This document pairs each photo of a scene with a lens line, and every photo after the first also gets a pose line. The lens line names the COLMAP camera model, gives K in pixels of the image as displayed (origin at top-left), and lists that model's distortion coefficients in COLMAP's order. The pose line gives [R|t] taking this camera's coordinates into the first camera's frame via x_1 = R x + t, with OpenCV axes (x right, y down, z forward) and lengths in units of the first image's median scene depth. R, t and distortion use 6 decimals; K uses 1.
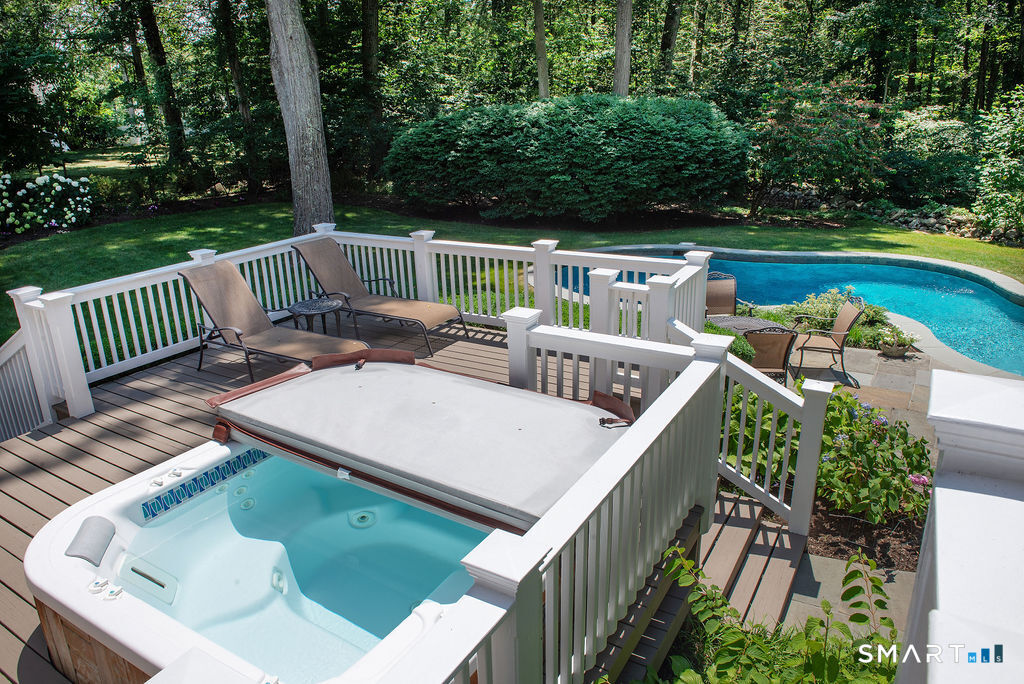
lens RADIAL K [[690.6, 0, 510.7], [0, 690.6, 339.6], [0, 0, 1]] dist [-0.053323, -0.000994]
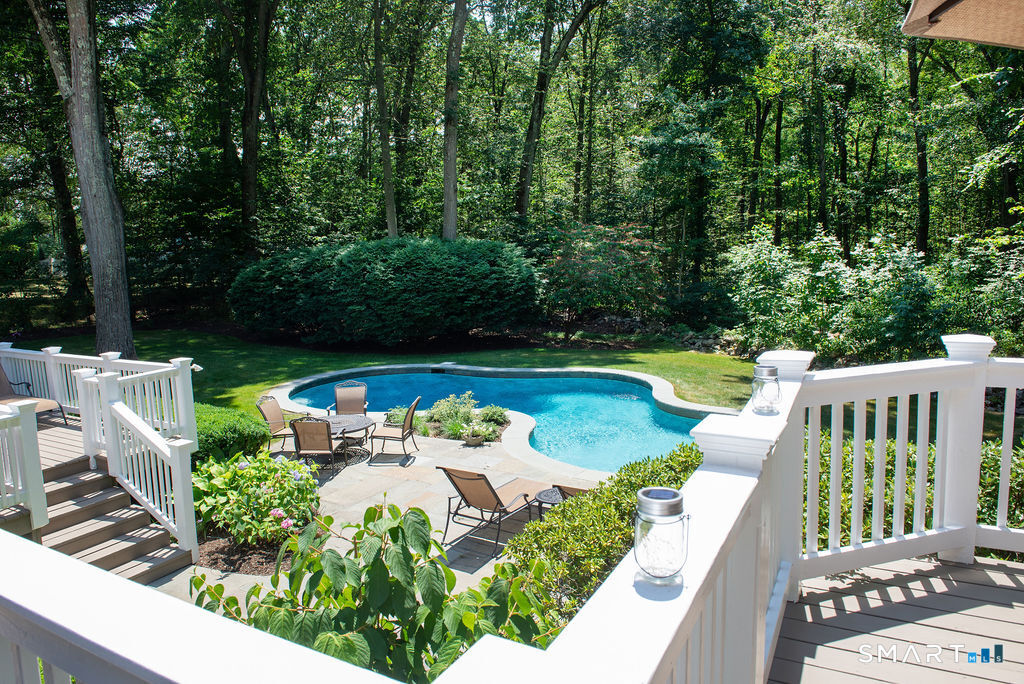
lens RADIAL K [[690.6, 0, 511.7], [0, 690.6, 340.7], [0, 0, 1]] dist [-0.053323, -0.000994]
pose [[0.999010, -0.004835, 0.044221, 0.270941], [0.012848, 0.983072, -0.182769, 0.031863], [-0.042589, 0.183156, 0.982161, -0.129310]]
